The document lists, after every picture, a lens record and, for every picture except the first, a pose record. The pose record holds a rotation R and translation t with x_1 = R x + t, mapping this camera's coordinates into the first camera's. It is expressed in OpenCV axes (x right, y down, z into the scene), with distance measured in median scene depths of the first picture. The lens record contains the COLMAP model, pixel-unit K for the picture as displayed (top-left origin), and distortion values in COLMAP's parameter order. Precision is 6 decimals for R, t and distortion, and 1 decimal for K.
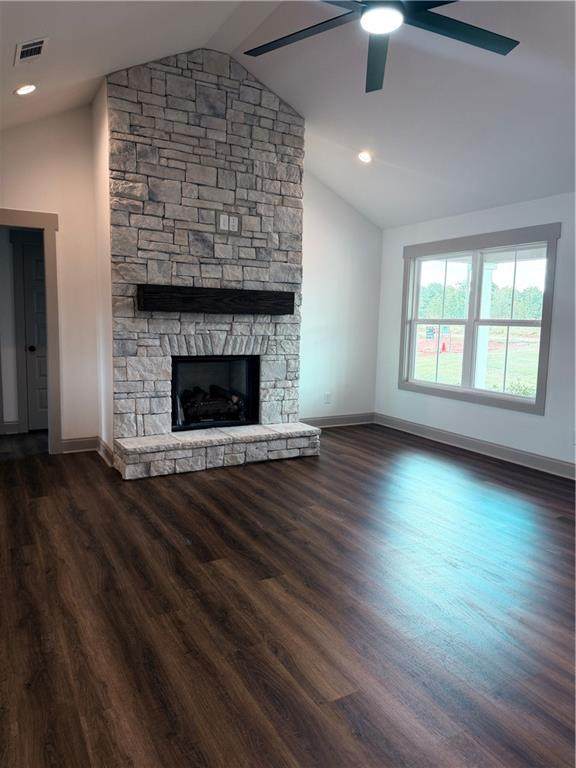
lens RADIAL K [[531.4, 0, 291.2], [0, 531.4, 386.8], [0, 0, 1]] dist [0.145566, -0.313074]
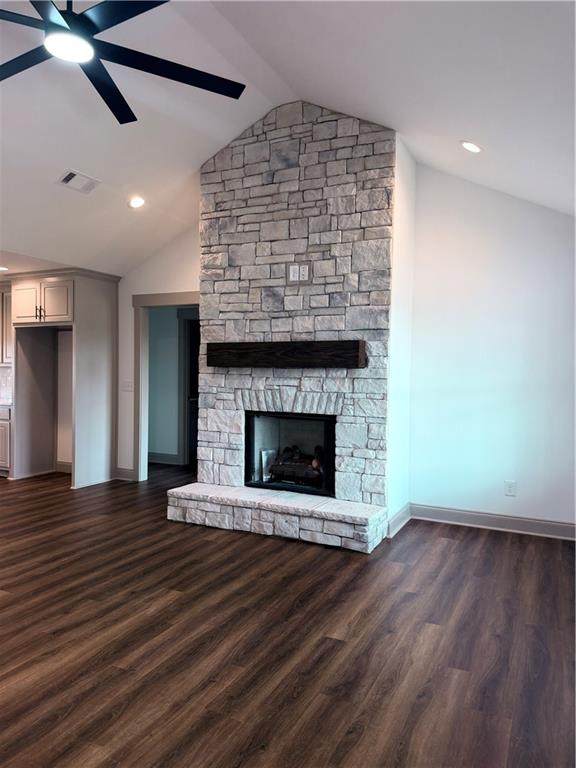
lens RADIAL K [[531.4, 0, 291.2], [0, 531.4, 386.8], [0, 0, 1]] dist [0.145566, -0.313074]
pose [[0.555502, 0.009737, -0.831458, 0.659221], [-0.104340, 0.992844, -0.058084, -0.051927], [0.824943, 0.119020, 0.552543, 0.501419]]
